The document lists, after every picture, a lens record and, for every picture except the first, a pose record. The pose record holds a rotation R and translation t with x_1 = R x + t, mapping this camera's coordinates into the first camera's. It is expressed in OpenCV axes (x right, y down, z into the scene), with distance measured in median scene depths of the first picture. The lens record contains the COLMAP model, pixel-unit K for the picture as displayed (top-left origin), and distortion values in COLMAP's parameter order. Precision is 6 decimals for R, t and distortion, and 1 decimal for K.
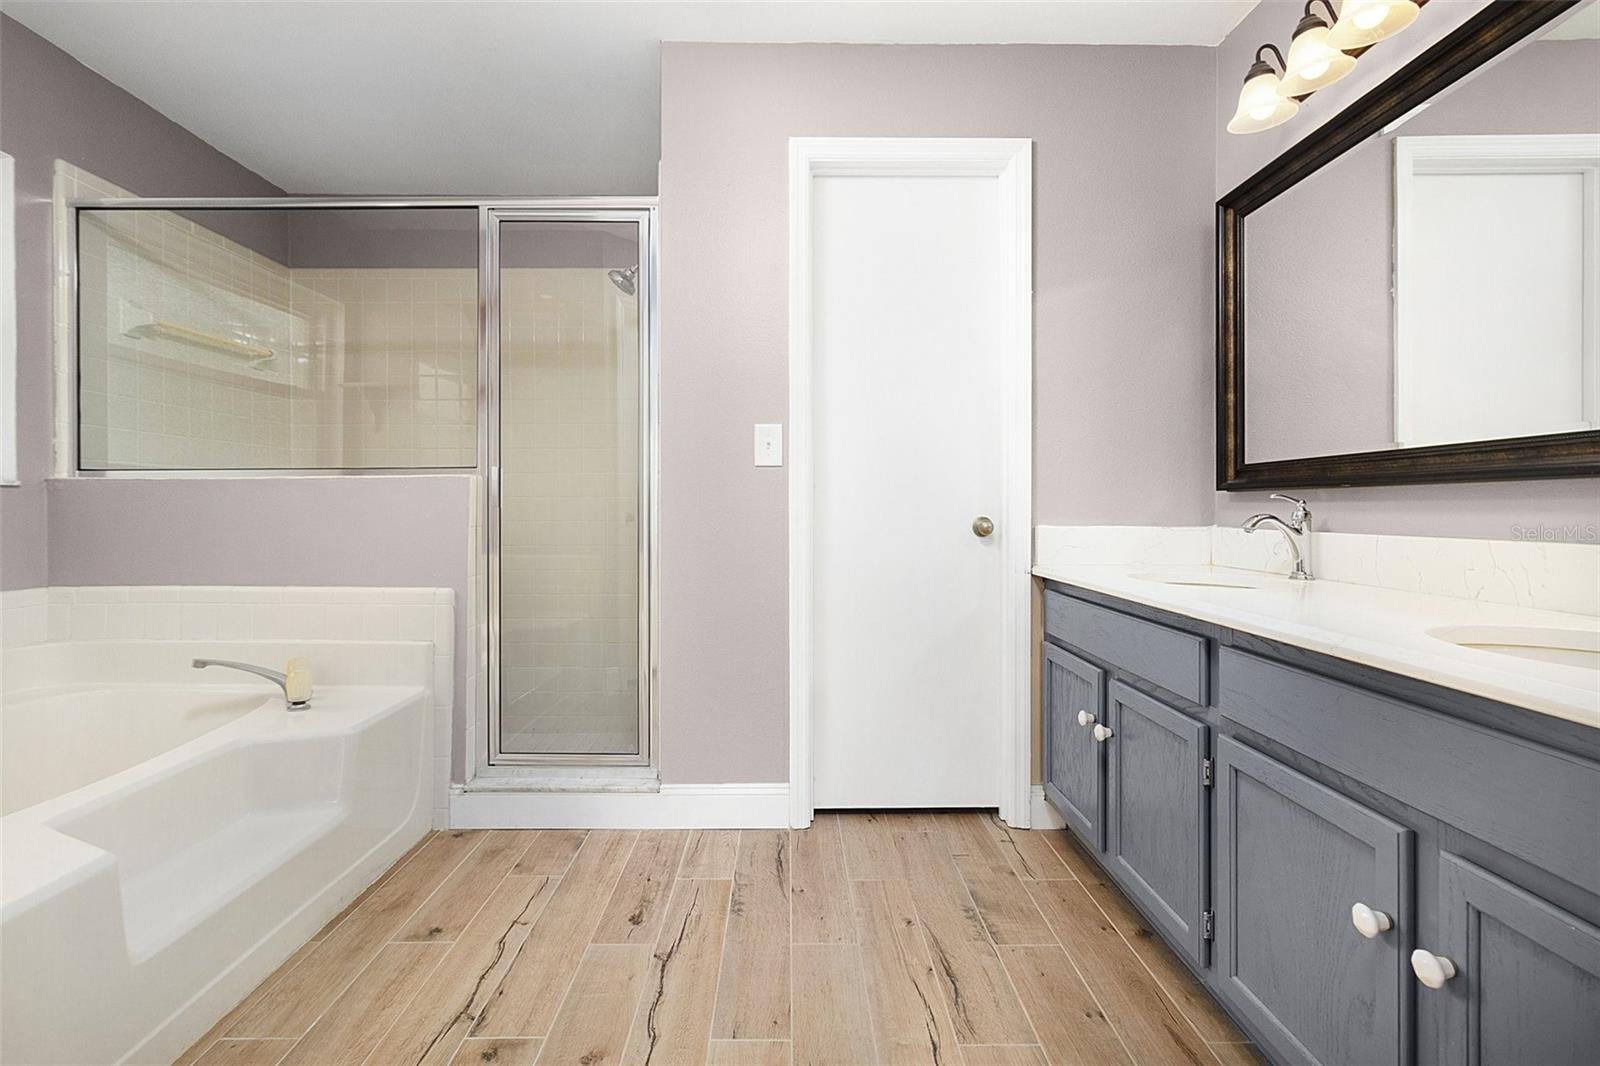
lens RADIAL K [[749.9, 0, 798.4], [0, 749.9, 524.2], [0, 0, 1]] dist [-0.002583, -0.000492]
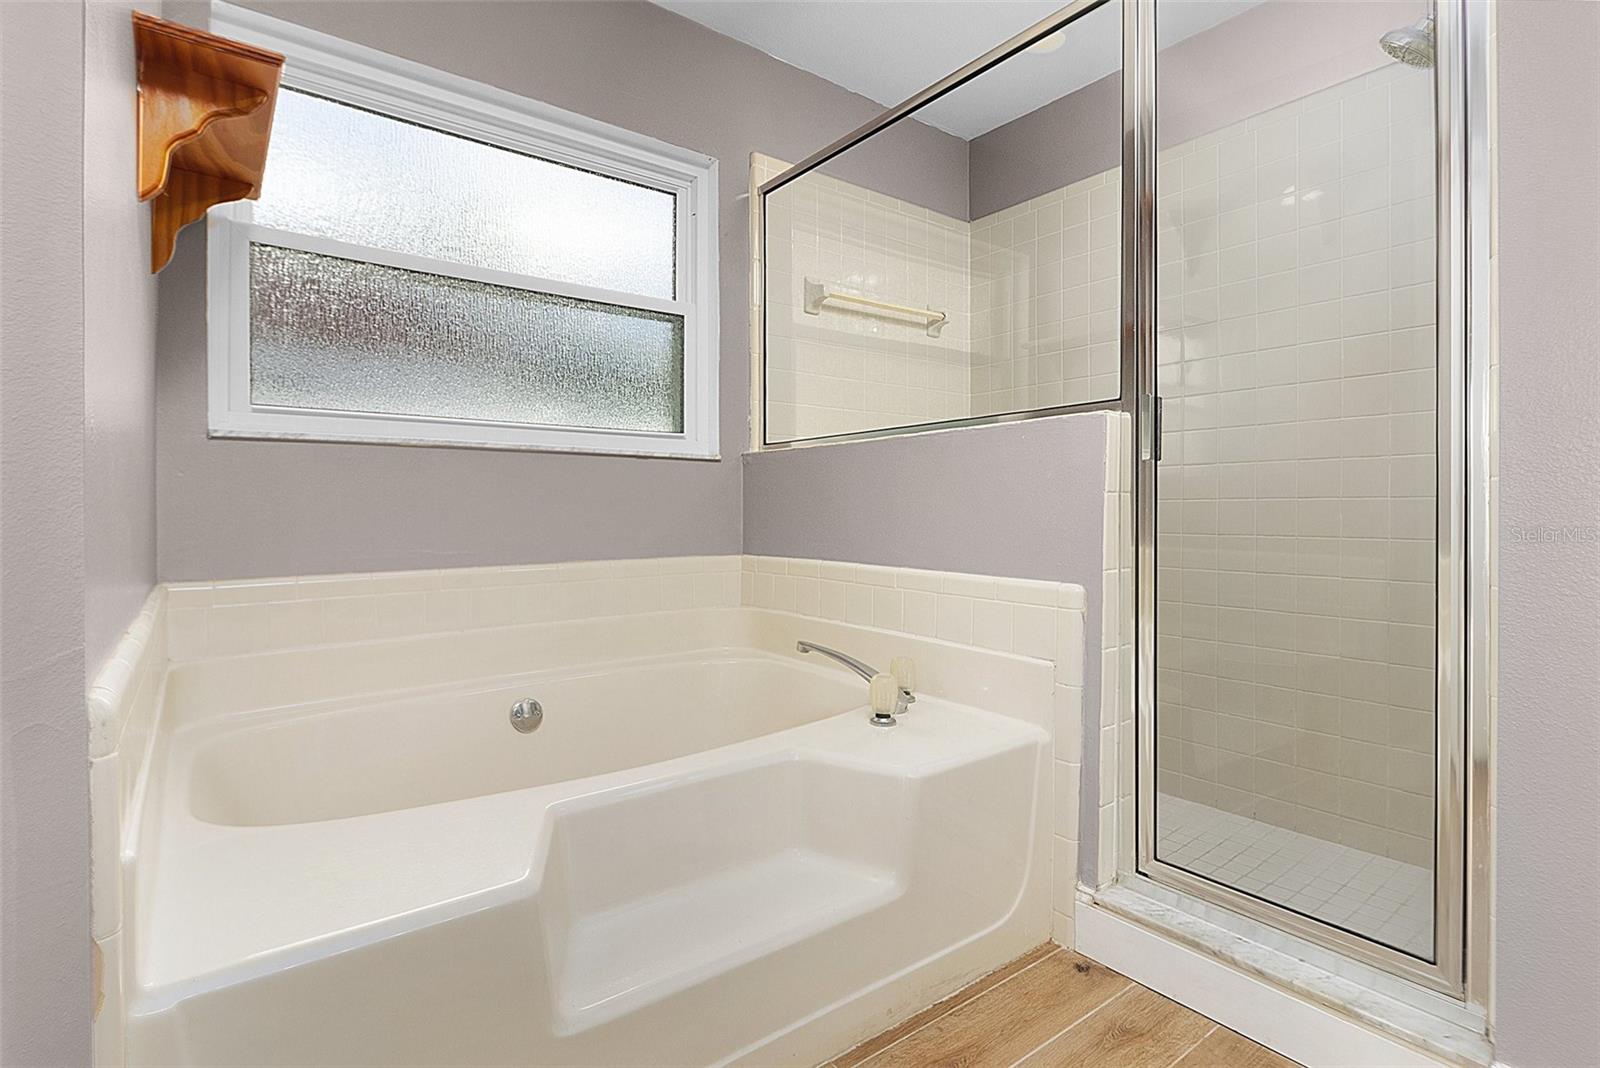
lens RADIAL K [[778.3, 0, 798.0], [0, 778.3, 507.4], [0, 0, 1]] dist [-0.002038, -0.000959]
pose [[0.596907, -0.002108, -0.802308, -0.061128], [-0.020439, 0.999632, -0.017833, 0.034176], [0.802050, 0.027043, 0.596644, 0.389399]]
